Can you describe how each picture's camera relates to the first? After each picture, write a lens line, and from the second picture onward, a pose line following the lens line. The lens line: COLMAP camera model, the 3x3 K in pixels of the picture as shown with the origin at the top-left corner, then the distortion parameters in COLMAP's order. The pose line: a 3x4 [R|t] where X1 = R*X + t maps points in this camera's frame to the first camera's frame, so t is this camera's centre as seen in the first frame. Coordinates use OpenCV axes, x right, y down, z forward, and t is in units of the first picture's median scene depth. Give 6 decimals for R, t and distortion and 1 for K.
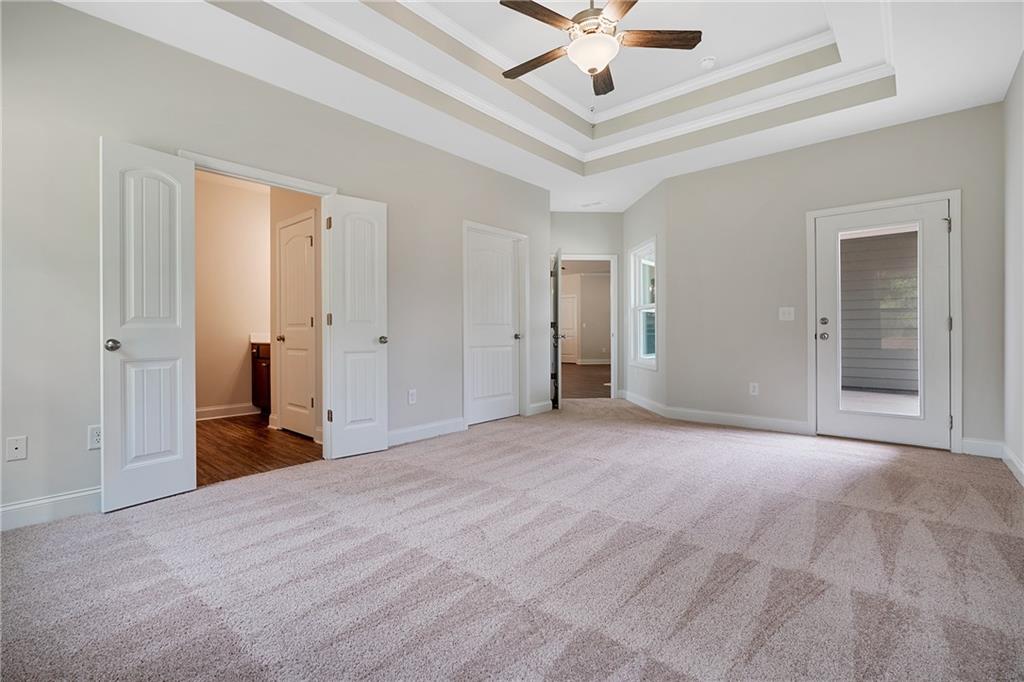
lens RADIAL K [[458.1, 0, 509.5], [0, 458.1, 336.5], [0, 0, 1]] dist [-0.015522, 0.000050]
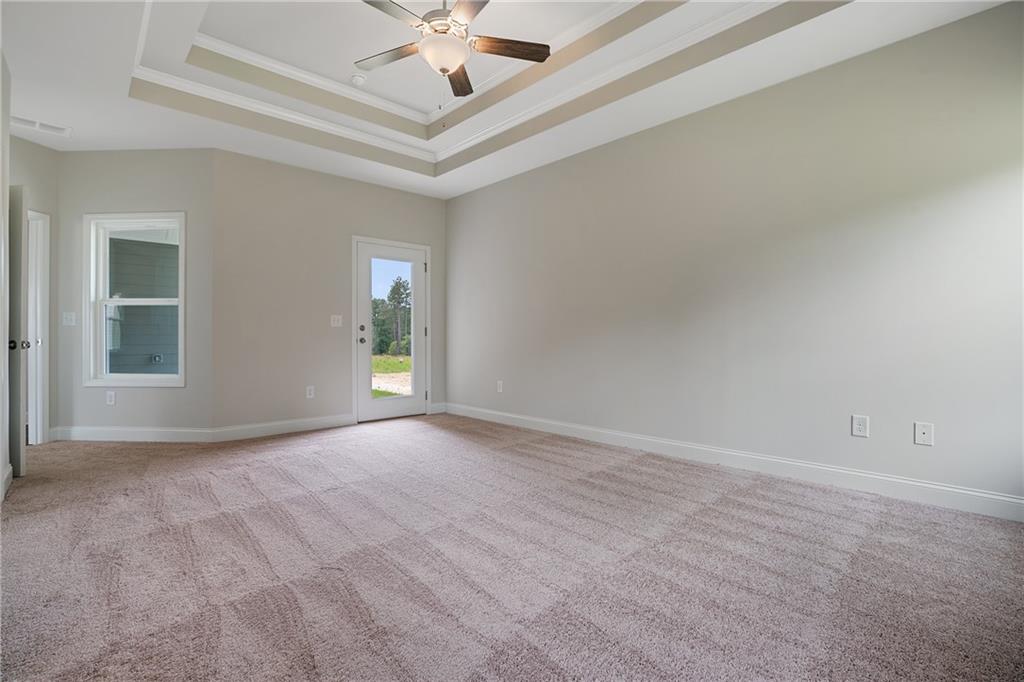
lens RADIAL K [[470.4, 0, 506.5], [0, 470.4, 337.6], [0, 0, 1]] dist [-0.061377, 0.015911]
pose [[0.090064, 0.000189, 0.995936, -0.514200], [0.008506, 0.999963, -0.000959, -0.004084], [-0.995900, 0.008557, 0.090059, 0.500514]]
